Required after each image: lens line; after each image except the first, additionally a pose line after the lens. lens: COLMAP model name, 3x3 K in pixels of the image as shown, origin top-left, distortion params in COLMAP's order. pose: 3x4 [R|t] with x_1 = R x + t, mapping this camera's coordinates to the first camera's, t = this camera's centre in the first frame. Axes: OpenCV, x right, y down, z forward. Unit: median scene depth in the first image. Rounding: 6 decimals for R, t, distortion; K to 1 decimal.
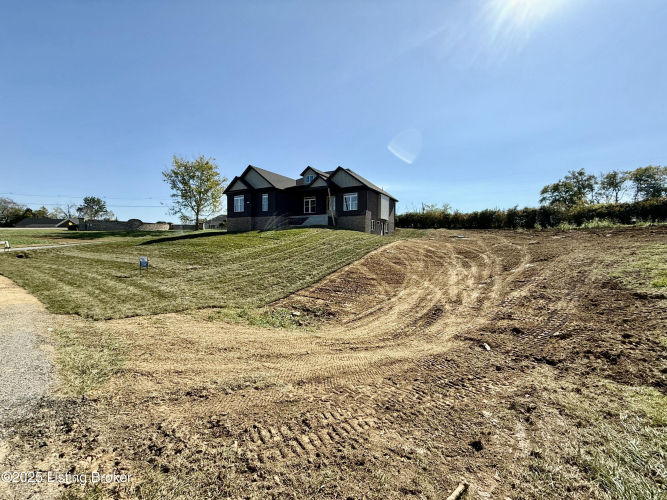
lens RADIAL K [[269.1, 0, 332.6], [0, 269.1, 250.6], [0, 0, 1]] dist [0.001759, -0.000567]
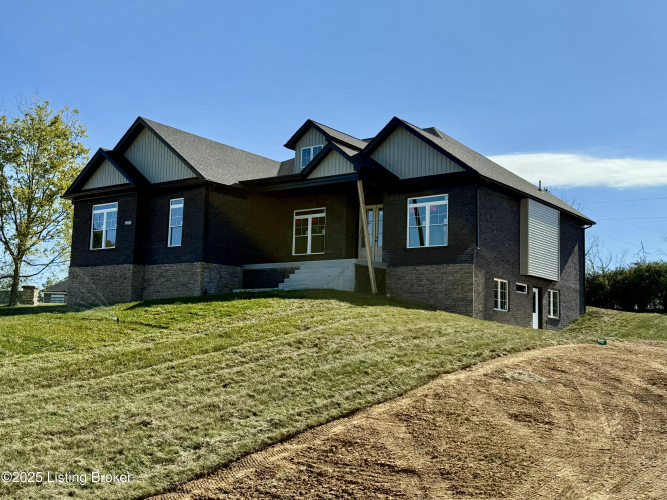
lens RADIAL K [[771.9, 0, 330.7], [0, 771.9, 249.4], [0, 0, 1]] dist [0.106813, 0.000000]
pose [[0.991521, 0.008843, -0.129646, 0.070696], [-0.029642, 0.986770, -0.159394, 0.004720], [0.126521, 0.161886, 0.978665, 0.072923]]
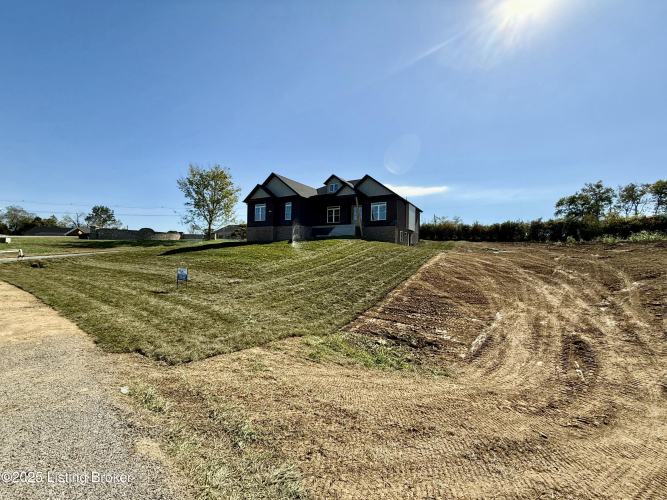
lens RADIAL K [[269.1, 0, 332.3], [0, 269.1, 248.2], [0, 0, 1]] dist [0.001759, -0.000567]
pose [[0.999911, 0.009553, -0.009267, -0.085139], [-0.010013, 0.998652, -0.050924, -0.001294], [0.008768, 0.051012, 0.998660, 0.055011]]
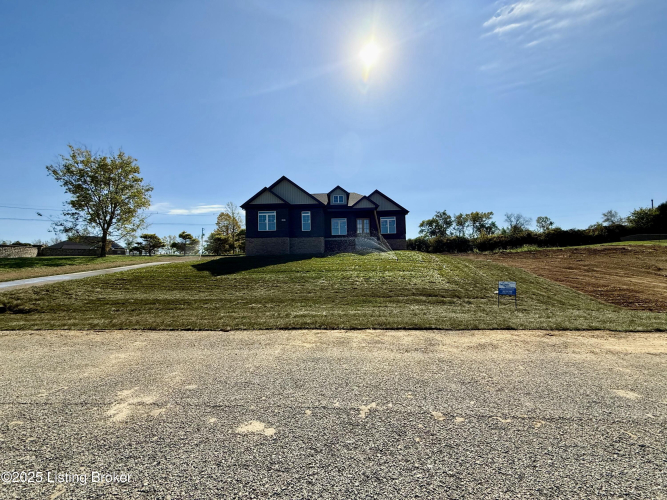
lens RADIAL K [[269.1, 0, 332.8], [0, 269.1, 254.1], [0, 0, 1]] dist [0.001759, -0.000567]
pose [[0.873584, -0.003625, 0.486660, -0.592724], [0.045365, 0.996225, -0.074012, -0.008946], [-0.484555, 0.086733, 0.870450, 0.231140]]
